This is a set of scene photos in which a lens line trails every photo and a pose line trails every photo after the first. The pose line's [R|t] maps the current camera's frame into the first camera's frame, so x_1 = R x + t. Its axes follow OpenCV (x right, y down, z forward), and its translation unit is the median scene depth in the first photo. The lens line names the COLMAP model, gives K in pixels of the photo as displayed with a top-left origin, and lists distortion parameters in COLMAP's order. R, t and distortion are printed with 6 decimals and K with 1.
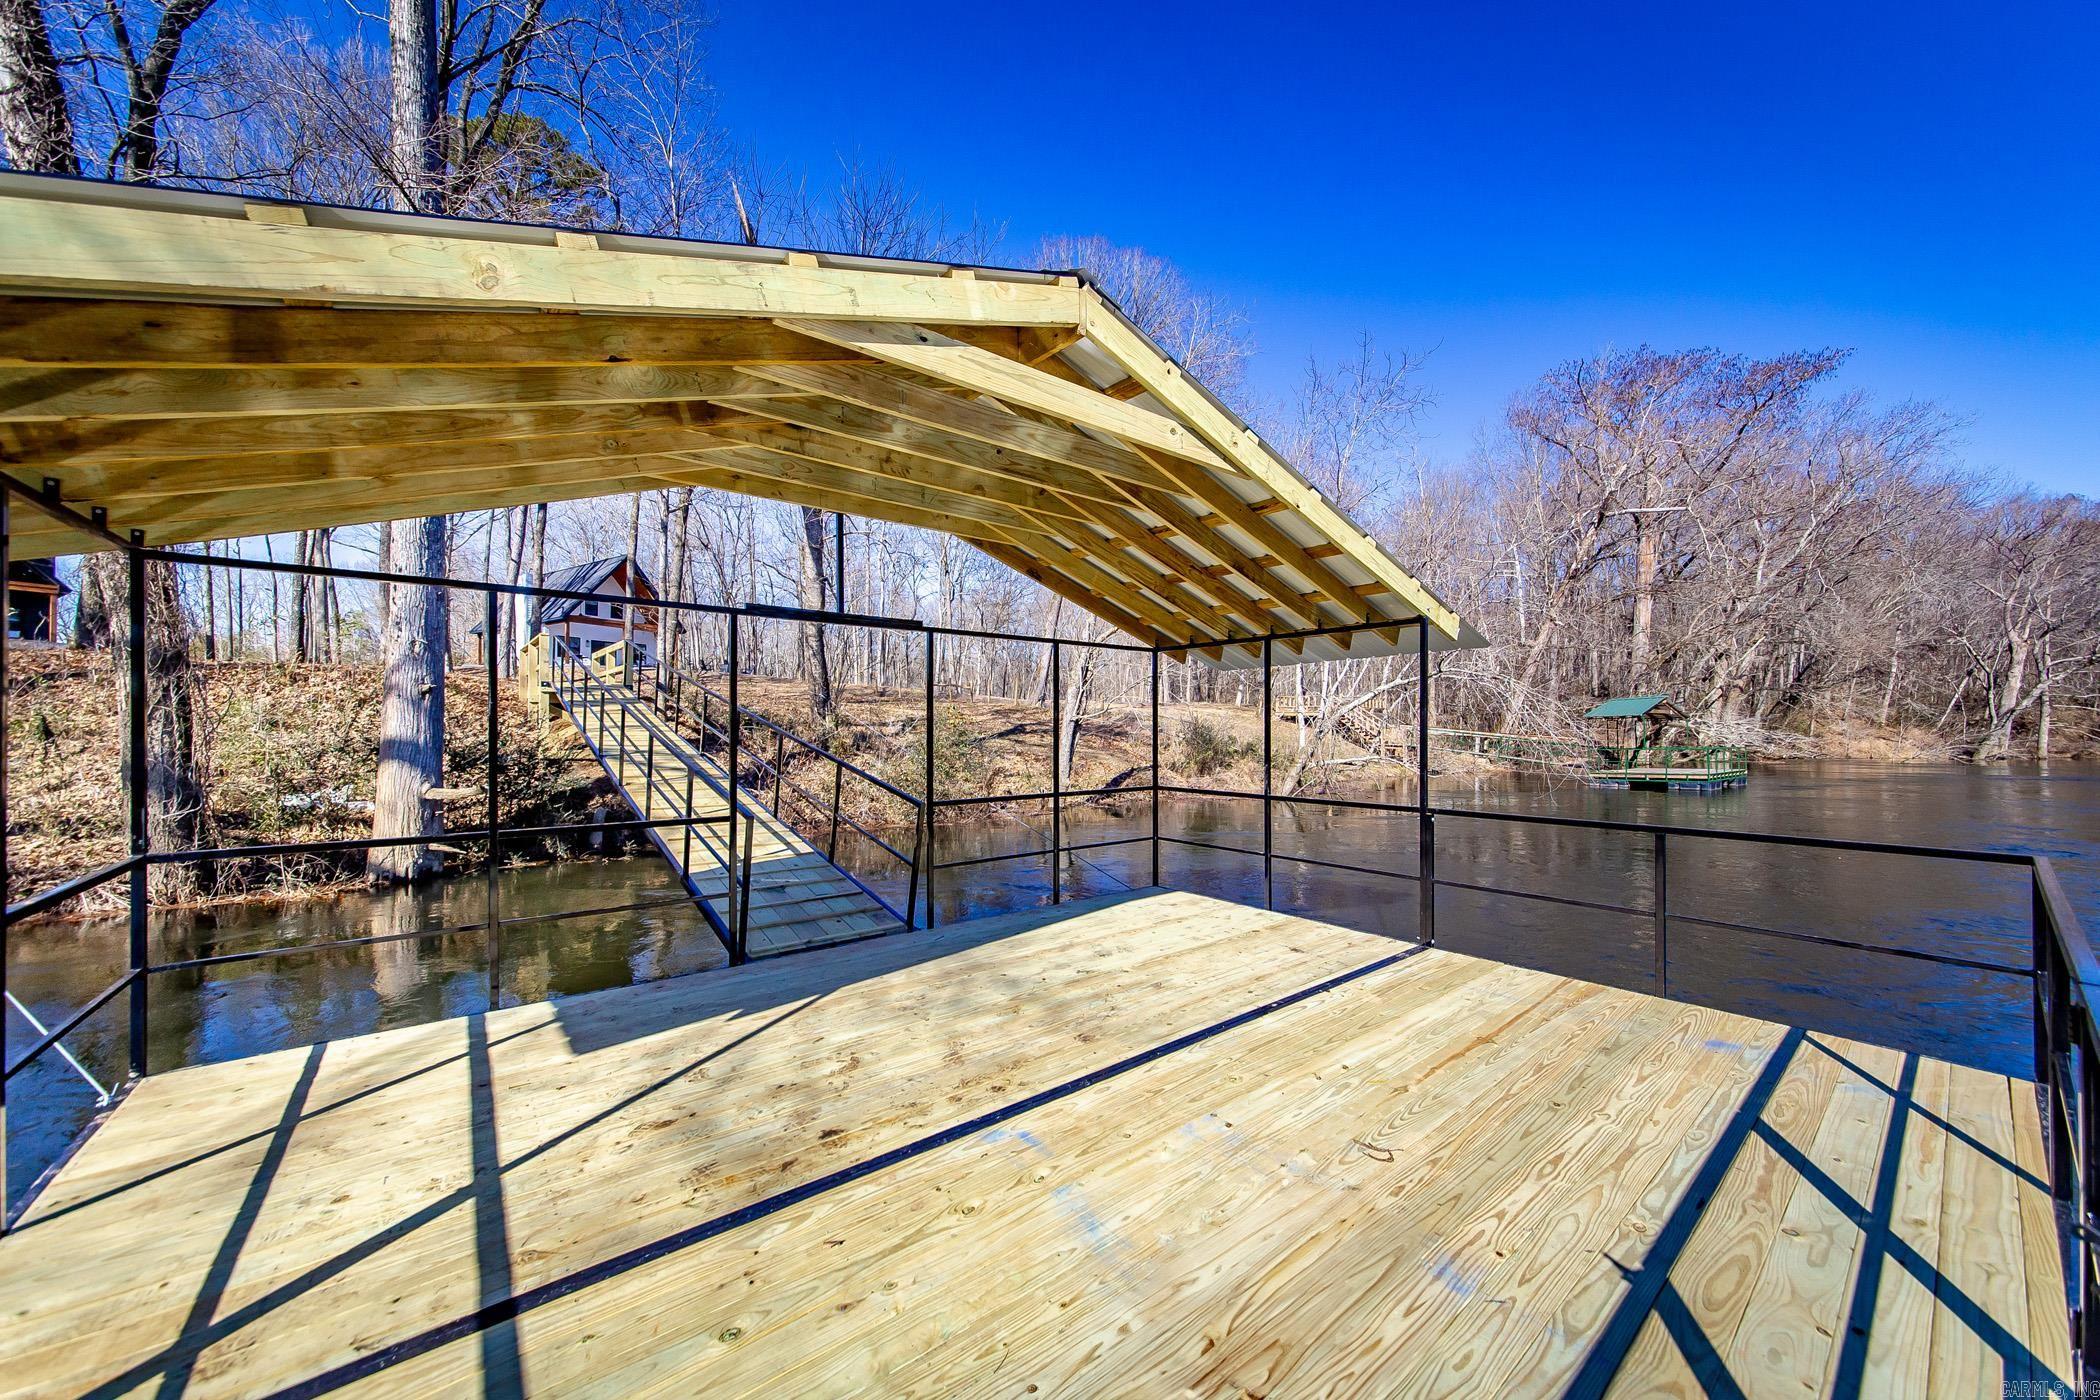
lens RADIAL K [[750.4, 0, 1049.2], [0, 750.4, 718.3], [0, 0, 1]] dist [0.001507, 0.000173]
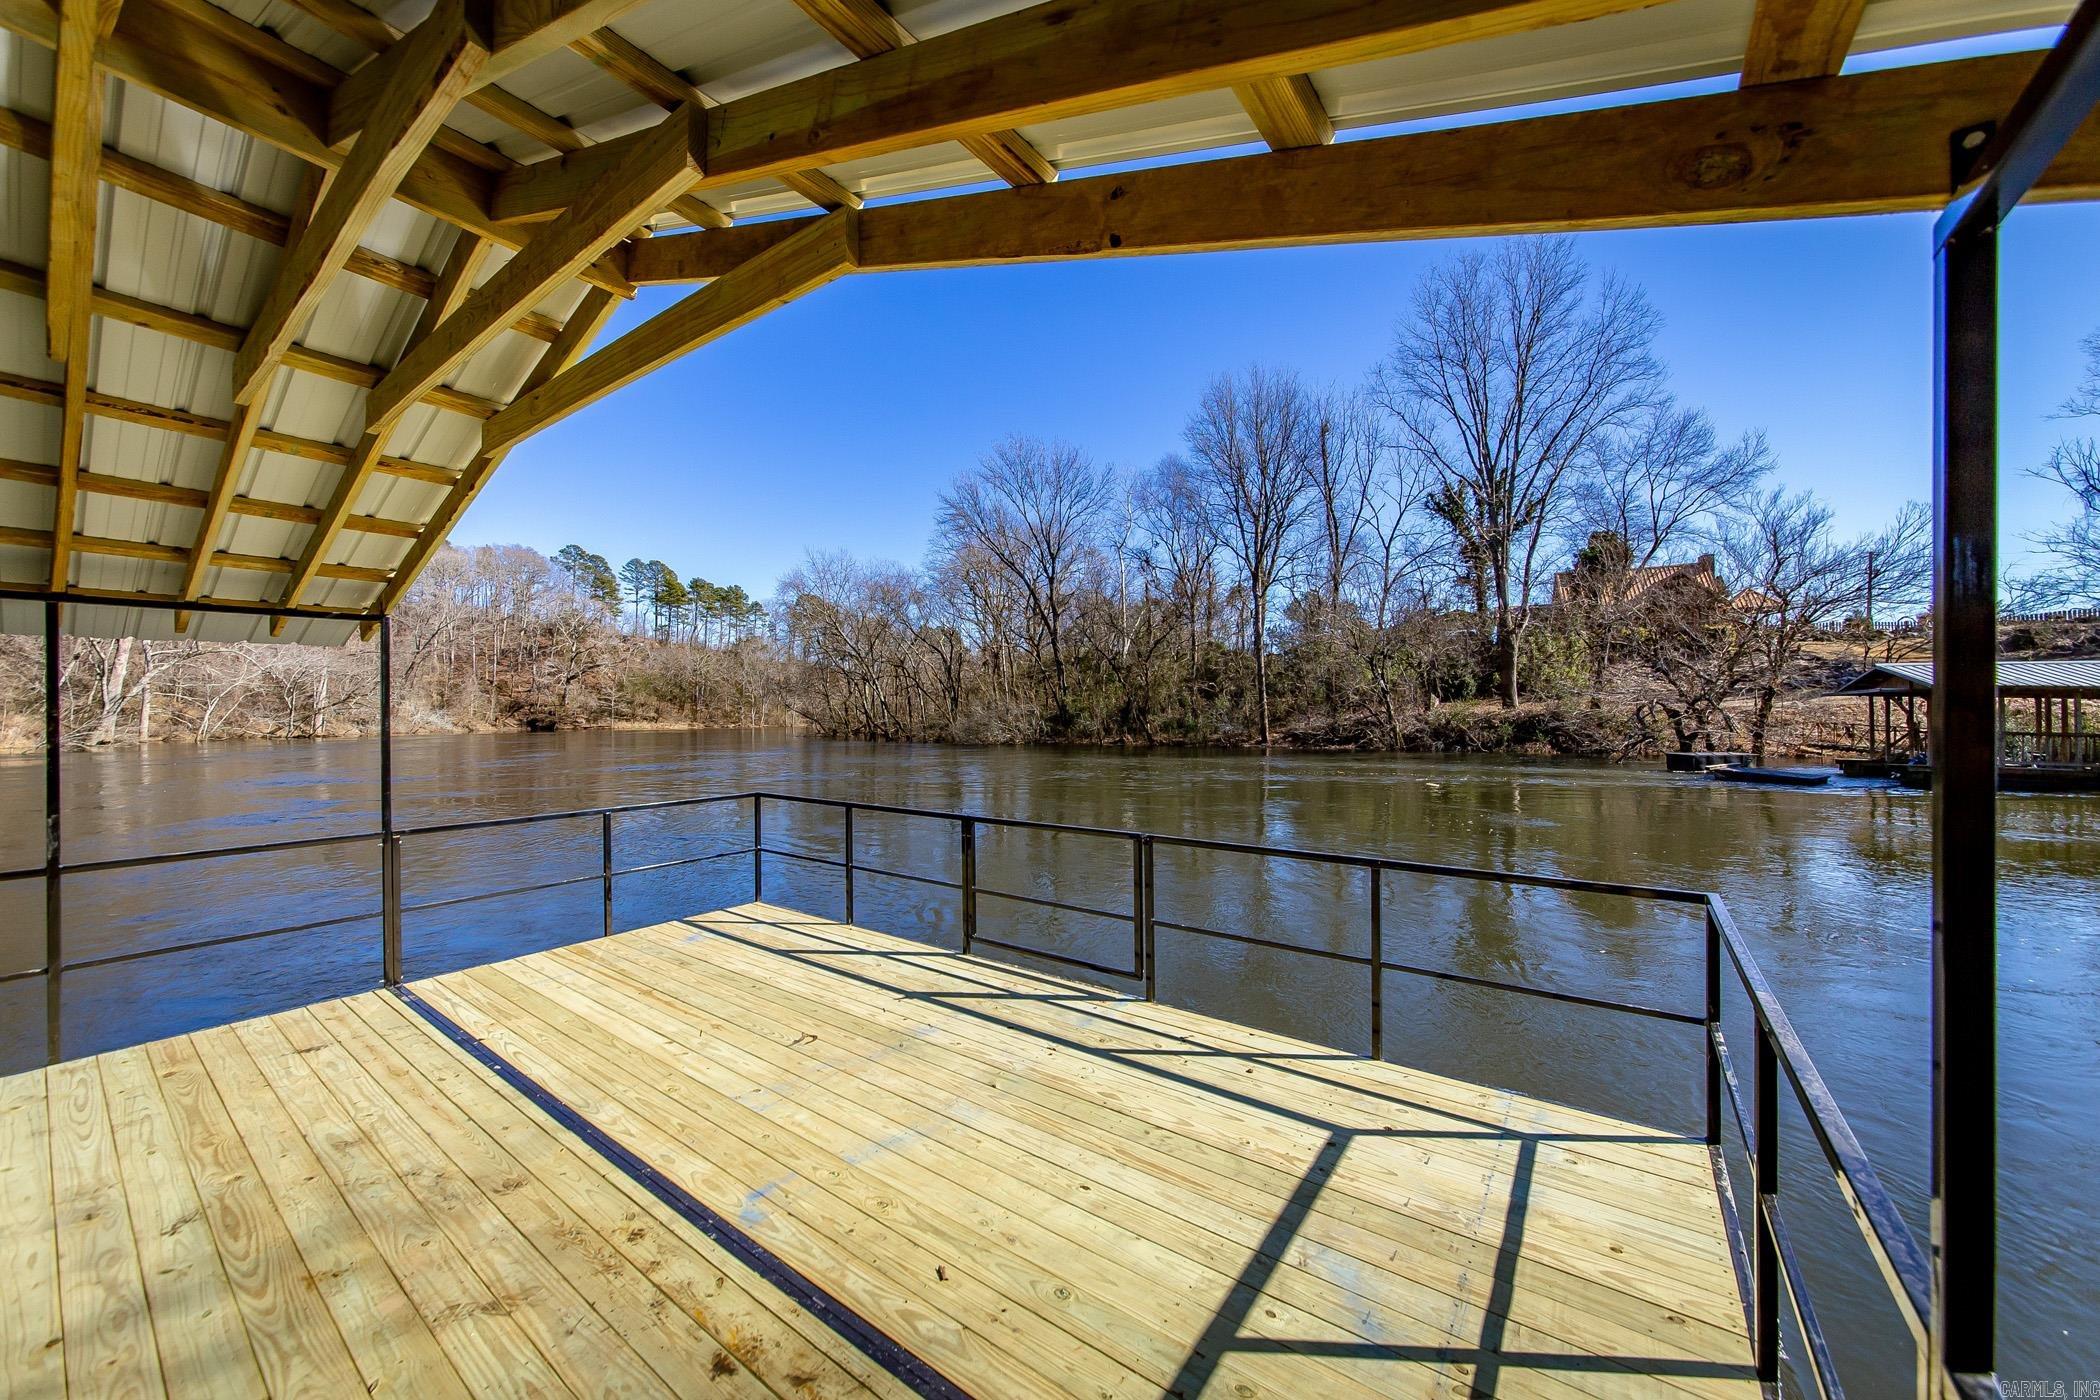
lens RADIAL K [[750.4, 0, 1050.2], [0, 750.4, 707.8], [0, 0, 1]] dist [0.001507, 0.000173]
pose [[-0.257859, 0.001766, 0.966181, -0.692811], [-0.008362, 0.999957, -0.004060, -0.036821], [-0.966146, -0.009126, -0.257833, 0.593450]]
